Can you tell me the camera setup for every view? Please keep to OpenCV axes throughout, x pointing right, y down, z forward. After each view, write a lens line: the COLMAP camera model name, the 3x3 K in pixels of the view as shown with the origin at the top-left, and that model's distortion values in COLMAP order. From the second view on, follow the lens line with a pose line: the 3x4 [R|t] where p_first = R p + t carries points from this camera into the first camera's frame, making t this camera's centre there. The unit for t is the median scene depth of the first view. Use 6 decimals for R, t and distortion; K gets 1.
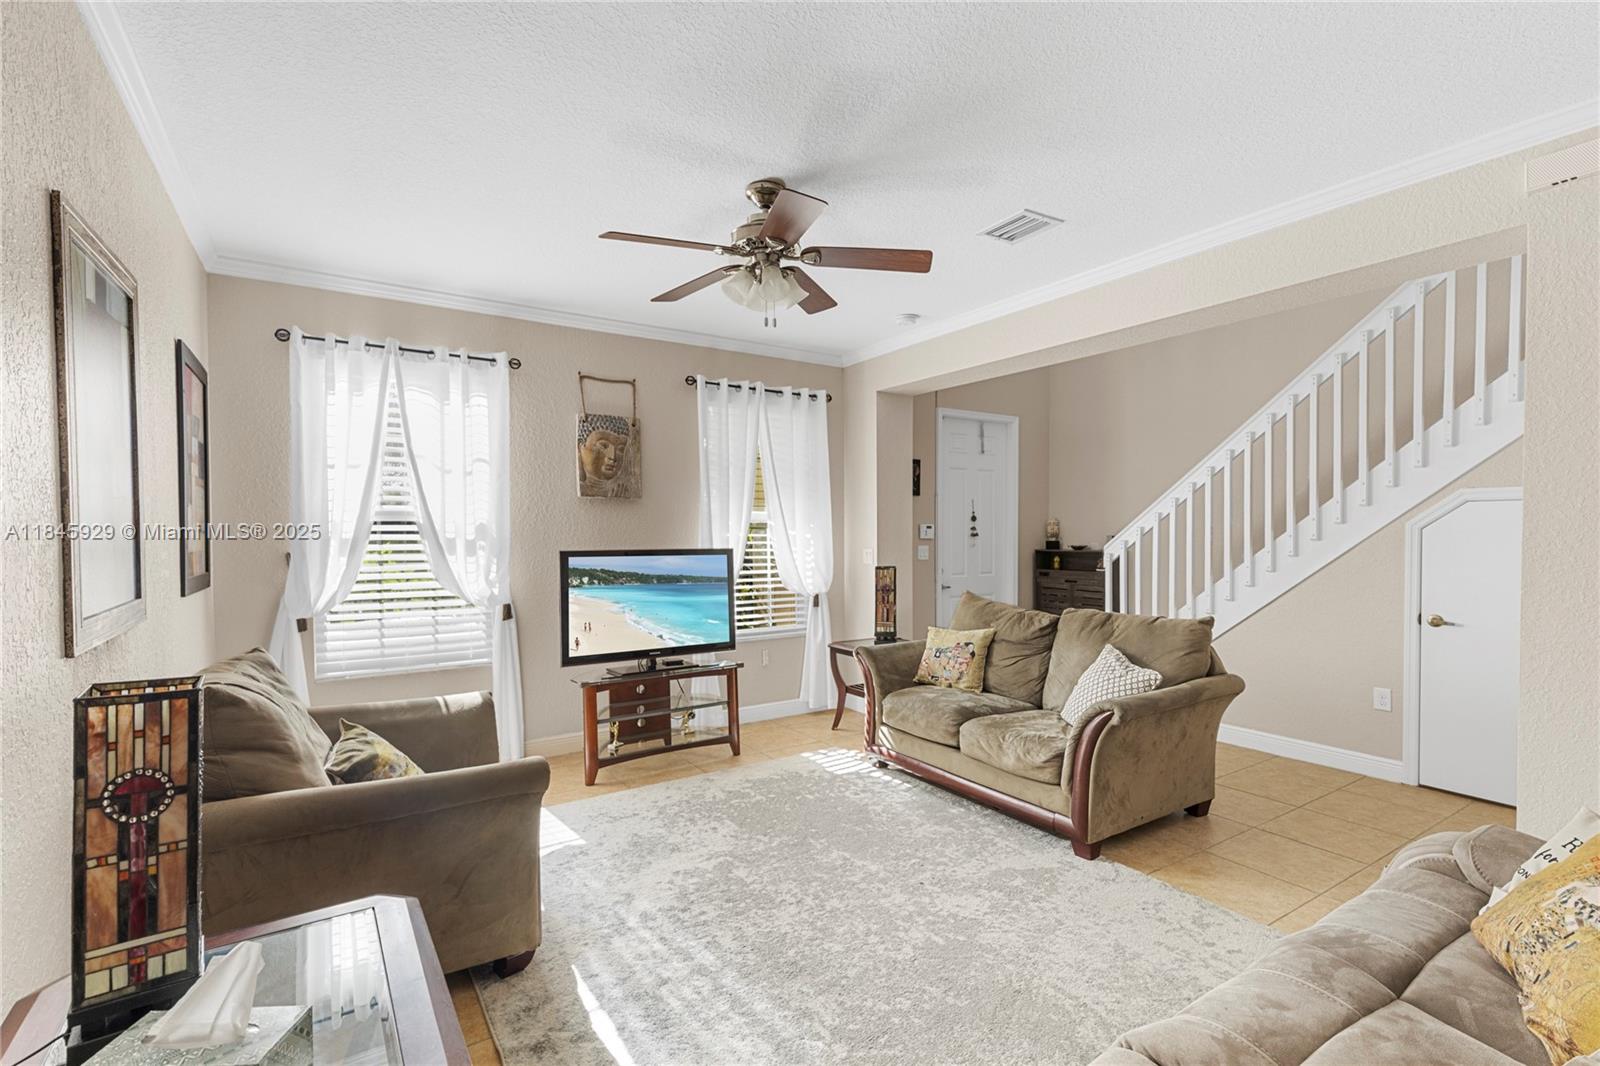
lens RADIAL K [[727.3, 0, 807.5], [0, 727.3, 546.4], [0, 0, 1]] dist [0.005735, -0.000514]
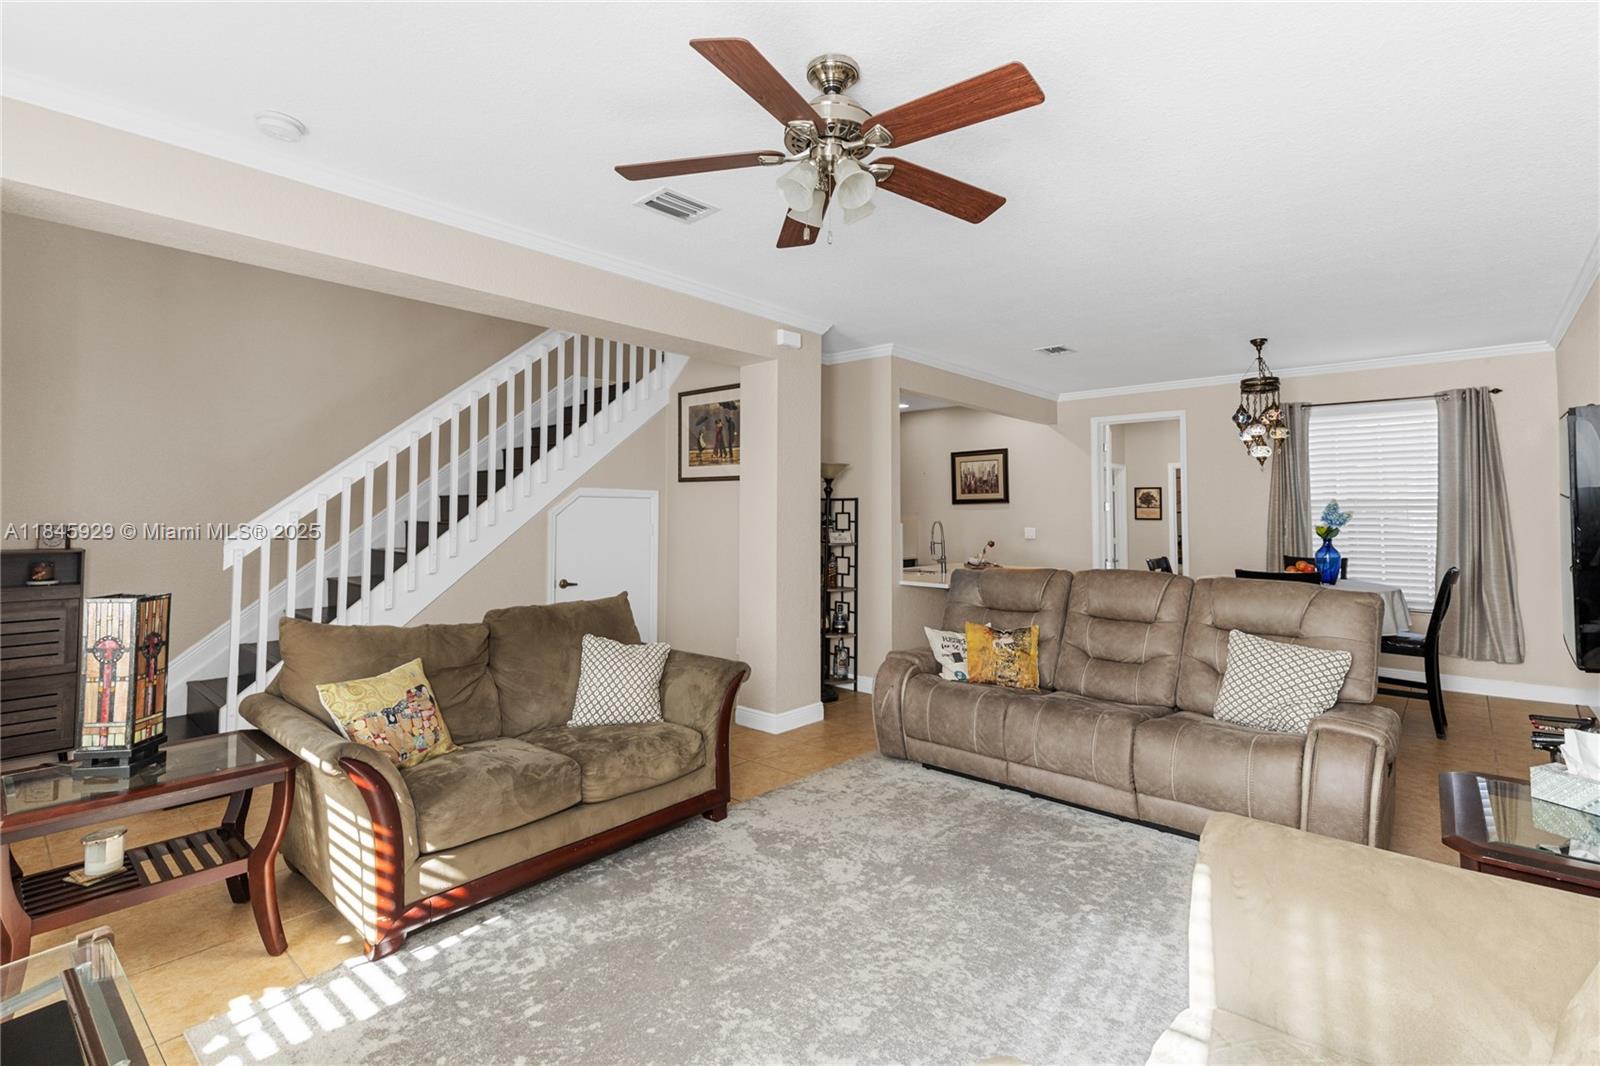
lens RADIAL K [[727.3, 0, 808.9], [0, 727.3, 489.8], [0, 0, 1]] dist [0.005735, -0.000514]
pose [[-0.255939, 0.038078, 0.965943, -0.537403], [0.022503, 0.999188, -0.033426, -0.016325], [-0.966431, 0.013182, -0.256588, 0.860789]]
